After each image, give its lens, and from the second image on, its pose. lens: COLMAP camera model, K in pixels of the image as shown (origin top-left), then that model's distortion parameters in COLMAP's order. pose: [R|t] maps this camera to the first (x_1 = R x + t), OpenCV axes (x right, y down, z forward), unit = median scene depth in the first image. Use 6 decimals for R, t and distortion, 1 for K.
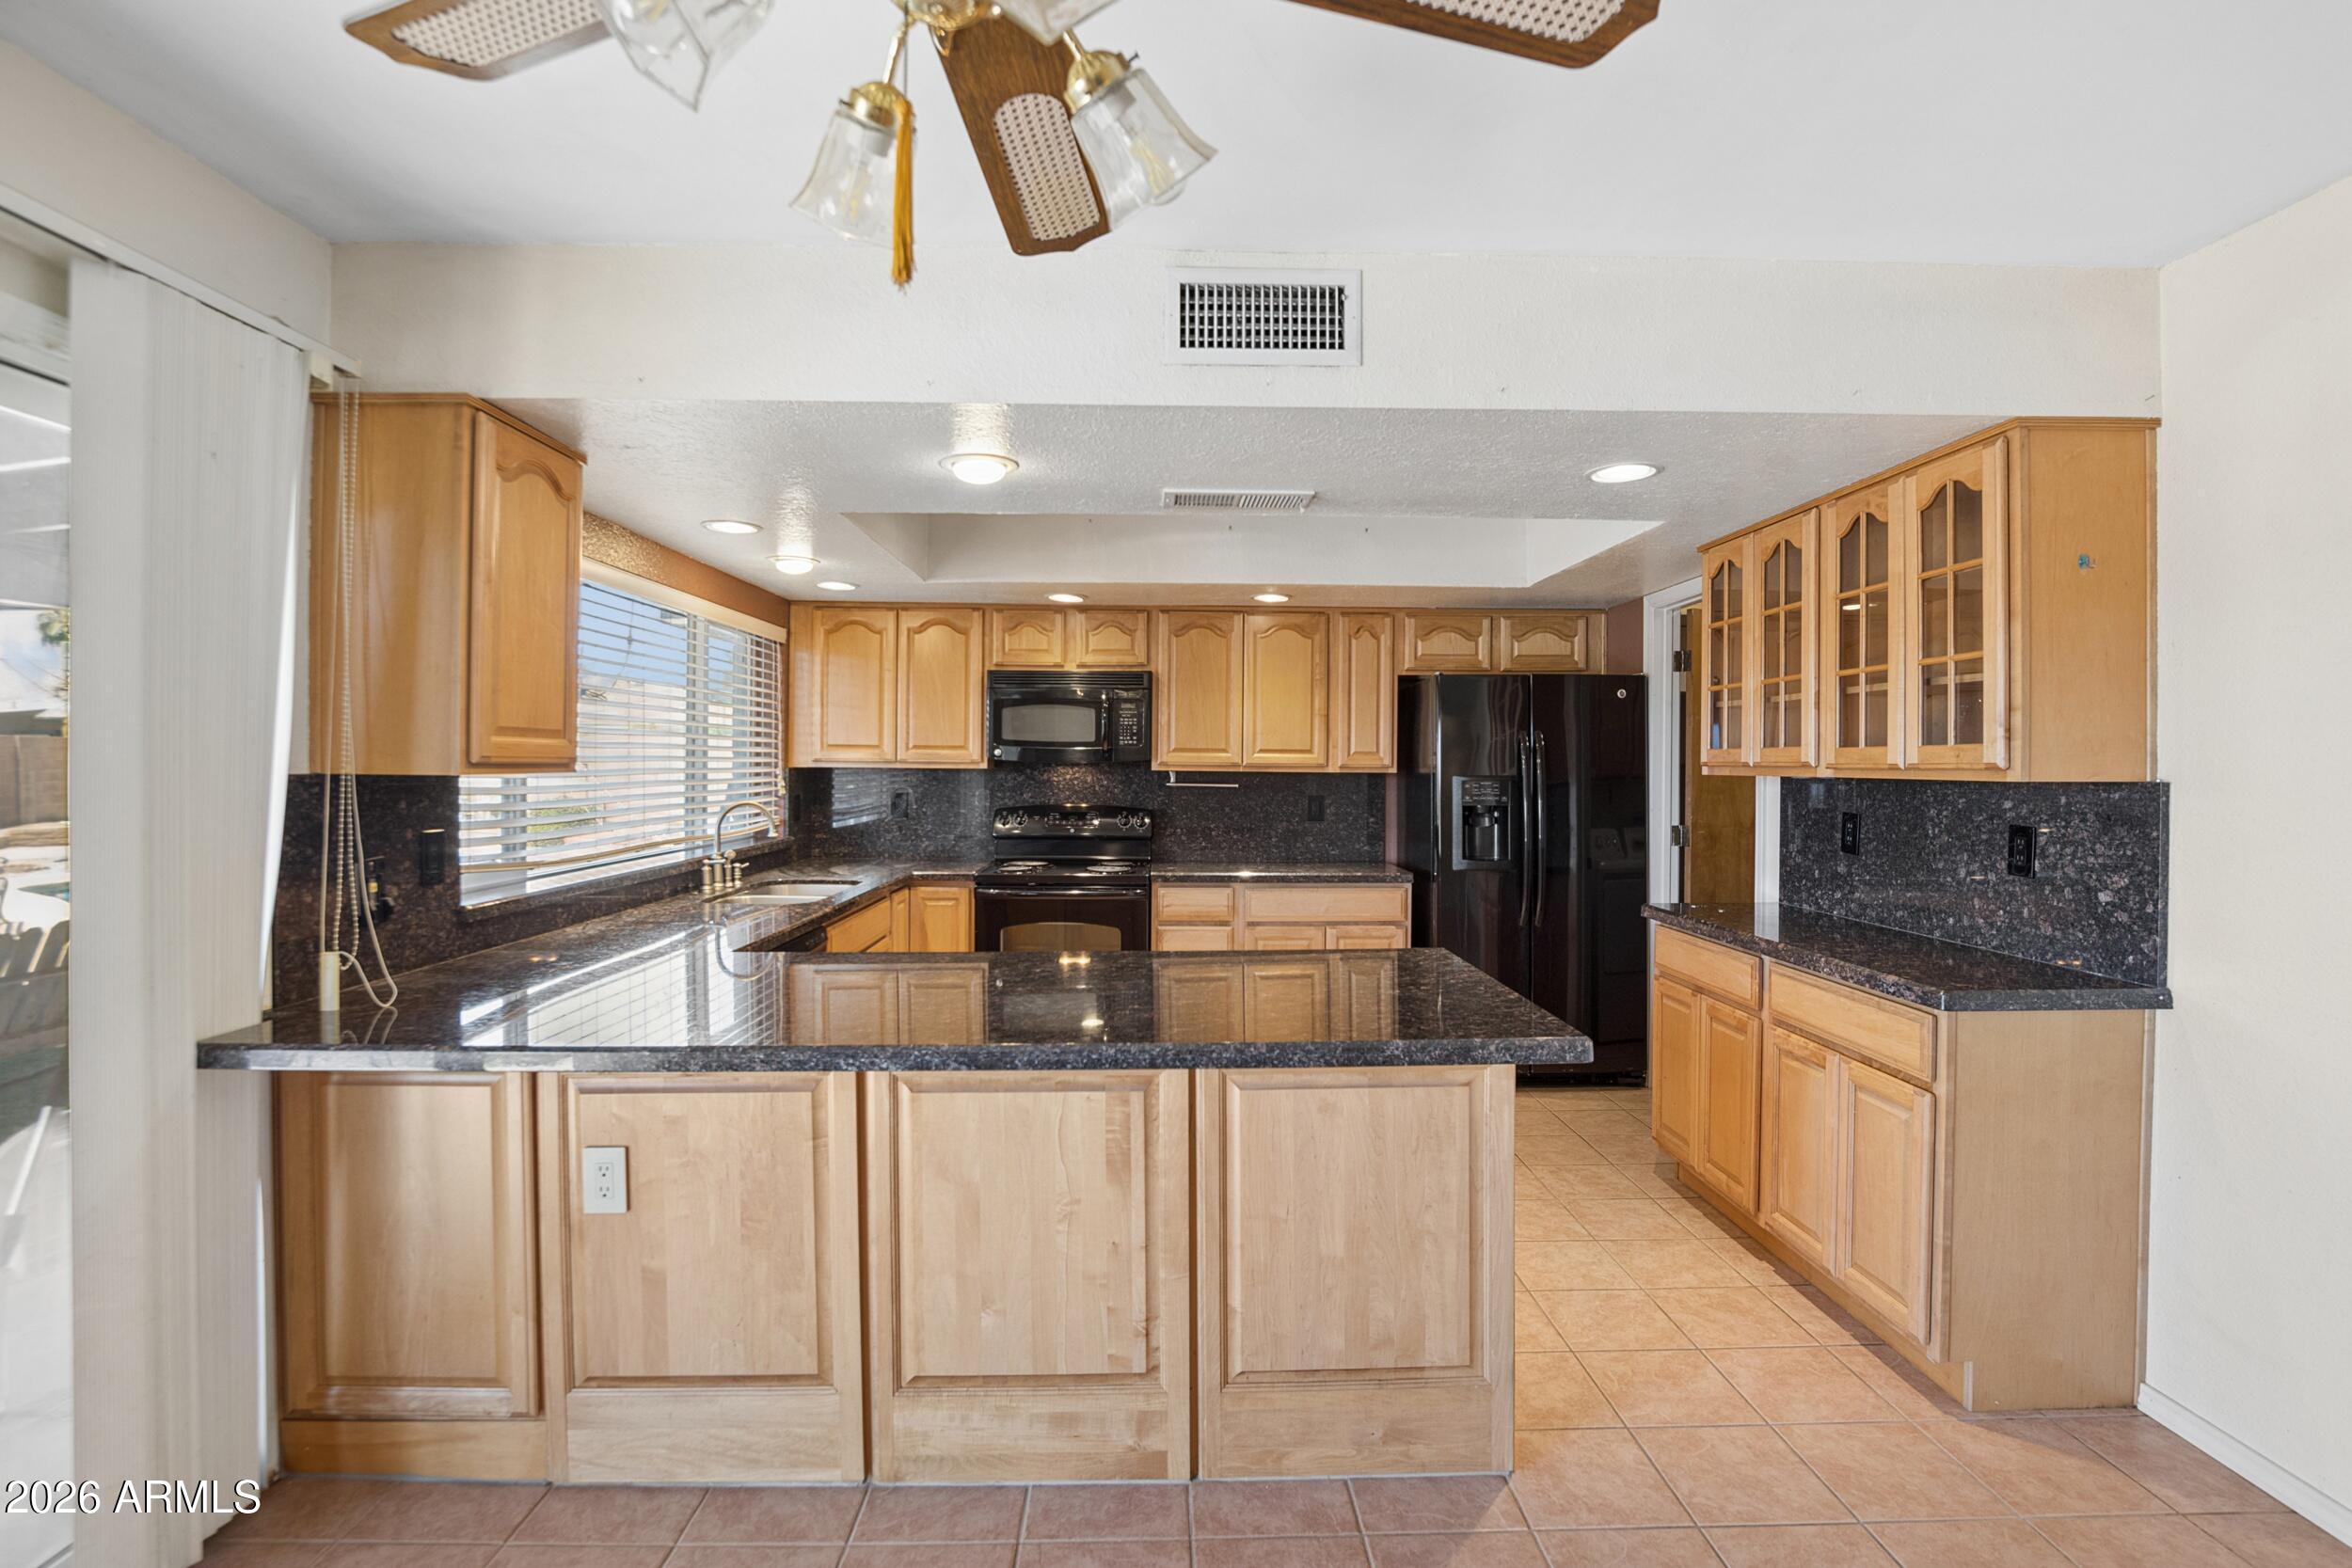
lens RADIAL K [[1100.4, 0, 1176.0], [0, 1100.4, 784.0], [0, 0, 1]] dist [-0.030186, 0.001353]
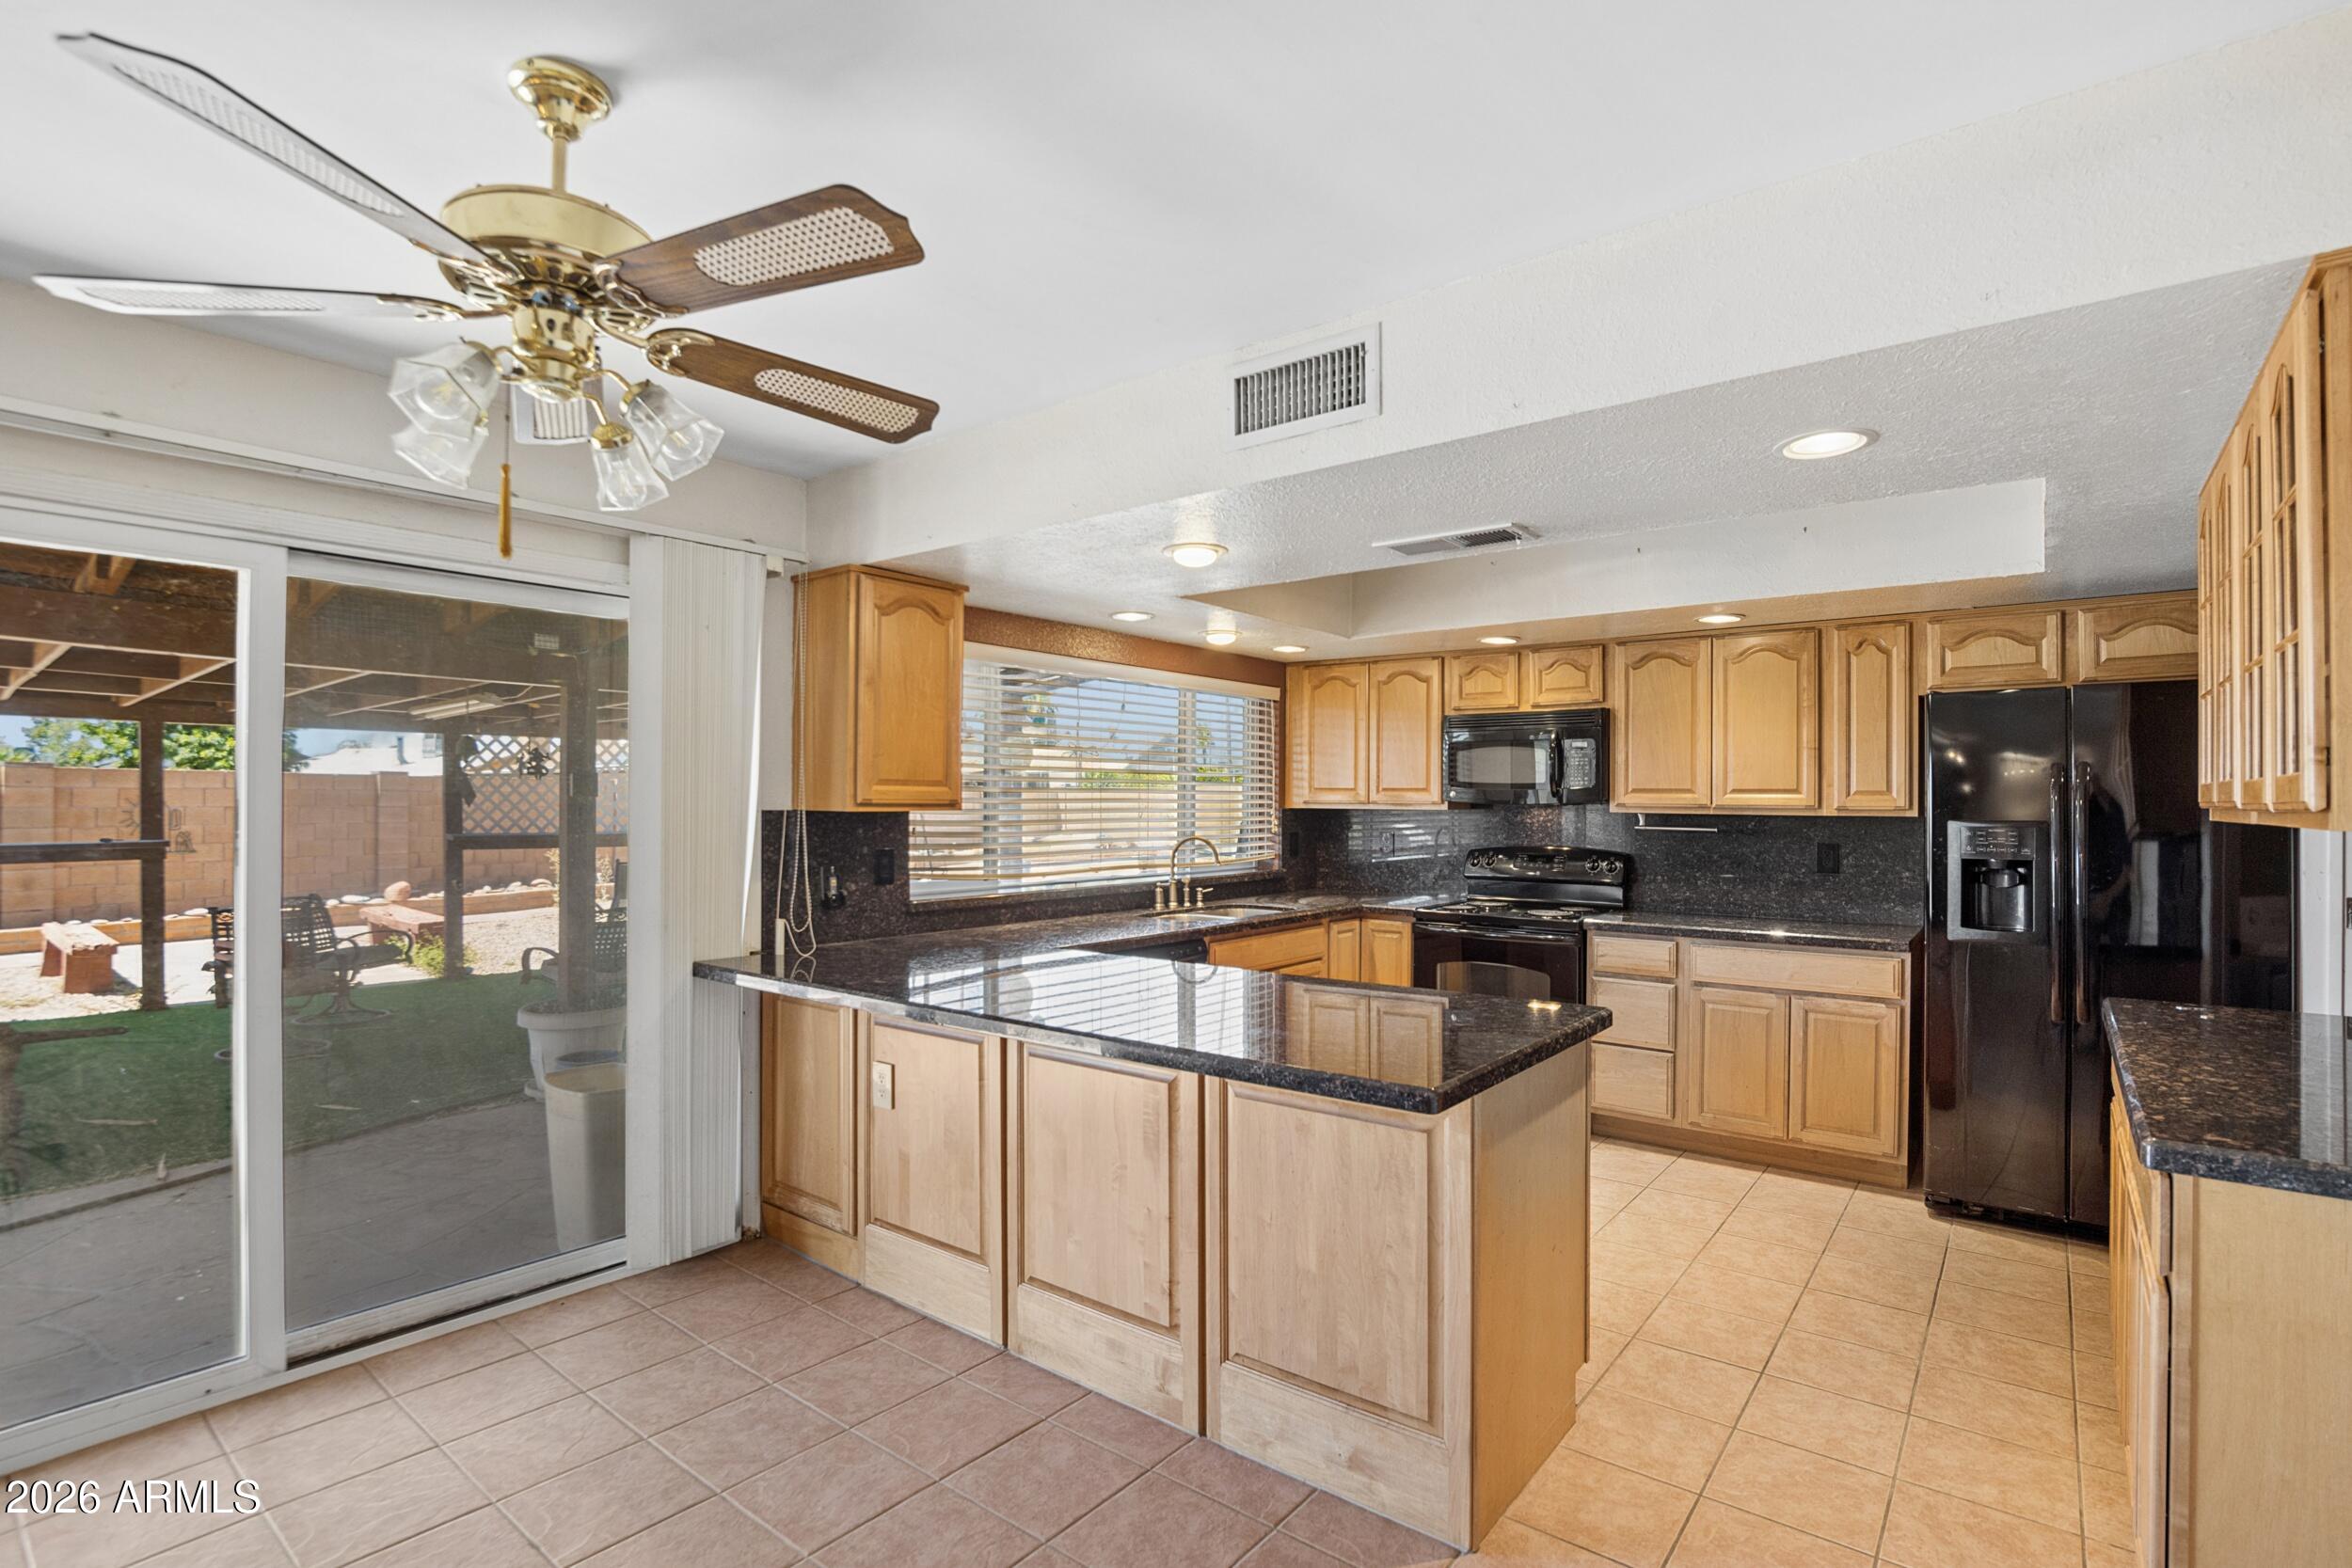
lens RADIAL K [[1094.3, 0, 1170.0], [0, 1094.3, 814.0], [0, 0, 1]] dist [-0.035017, 0.007243]
pose [[0.770931, 0.005197, -0.636898, 0.565184], [-0.012565, 0.999896, -0.007050, 0.000614], [0.636795, 0.013437, 0.770916, 0.080615]]
